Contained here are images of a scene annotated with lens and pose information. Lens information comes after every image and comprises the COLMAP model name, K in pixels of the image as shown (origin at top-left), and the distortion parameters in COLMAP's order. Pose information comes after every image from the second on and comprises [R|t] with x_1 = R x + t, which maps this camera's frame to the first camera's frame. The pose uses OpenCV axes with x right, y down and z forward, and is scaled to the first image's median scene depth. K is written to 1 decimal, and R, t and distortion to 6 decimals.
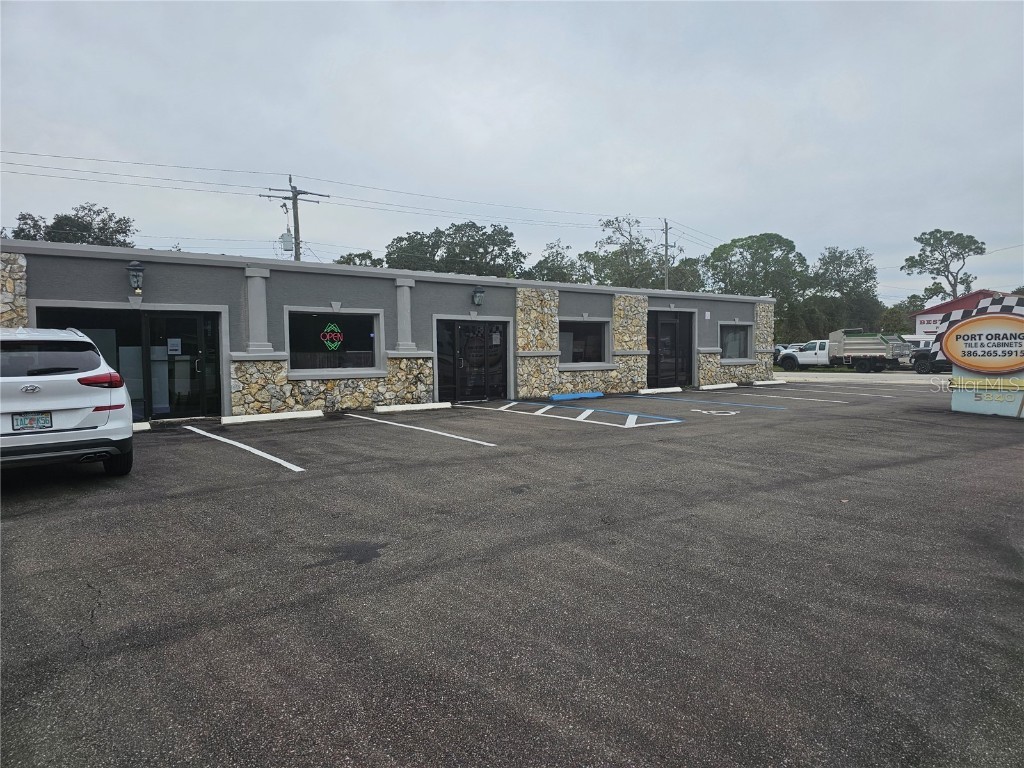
lens RADIAL K [[680.9, 0, 520.0], [0, 680.9, 391.1], [0, 0, 1]] dist [0.026983, -0.022227]
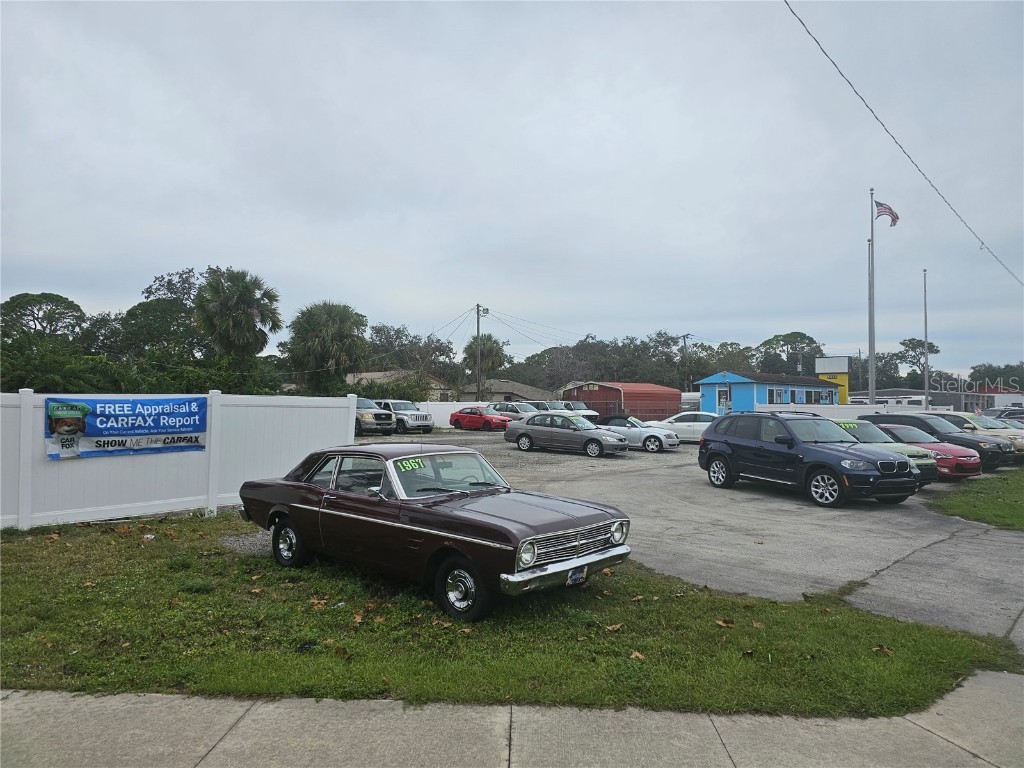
lens RADIAL K [[680.9, 0, 512.0], [0, 680.9, 383.8], [0, 0, 1]] dist [0.026983, -0.022227]
pose [[0.985449, 0.016612, 0.169158, -2.873139], [-0.000602, 0.995547, -0.094262, 0.154406], [-0.169970, 0.092789, 0.981071, -2.106855]]
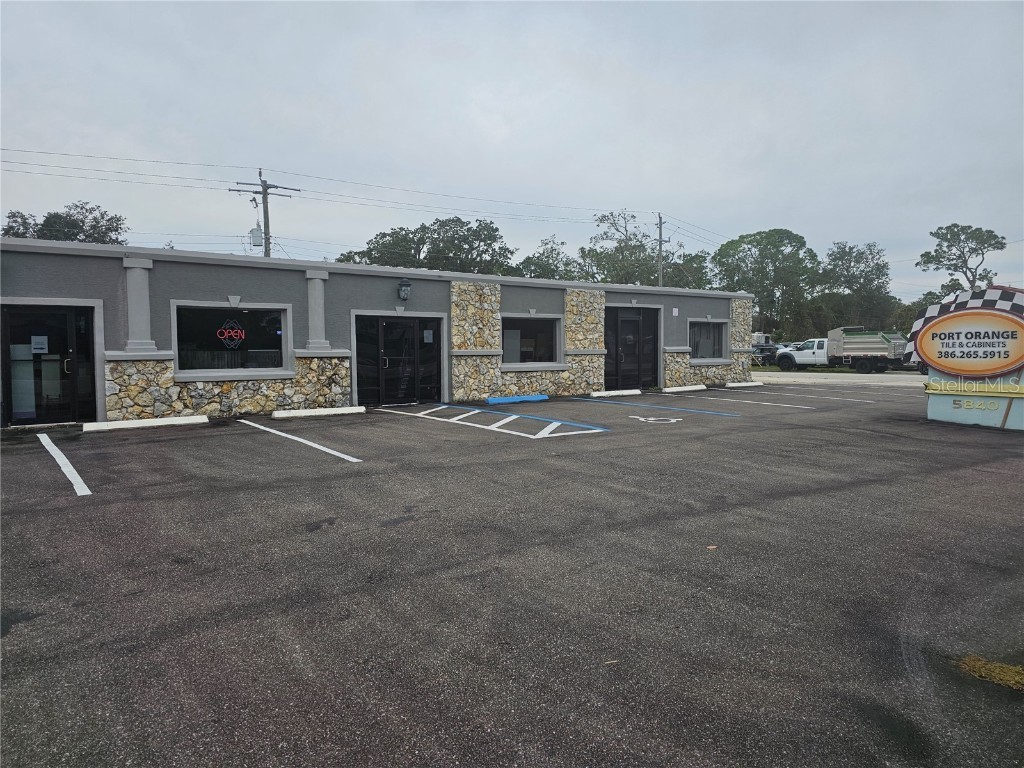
lens RADIAL K [[680.9, 0, 505.7], [0, 680.9, 379.1], [0, 0, 1]] dist [0.026983, -0.022227]
pose [[0.999154, 0.003753, -0.040955, 0.088030], [-0.004351, 0.999885, -0.014508, -0.005438], [0.040896, 0.014674, 0.999056, 0.070491]]
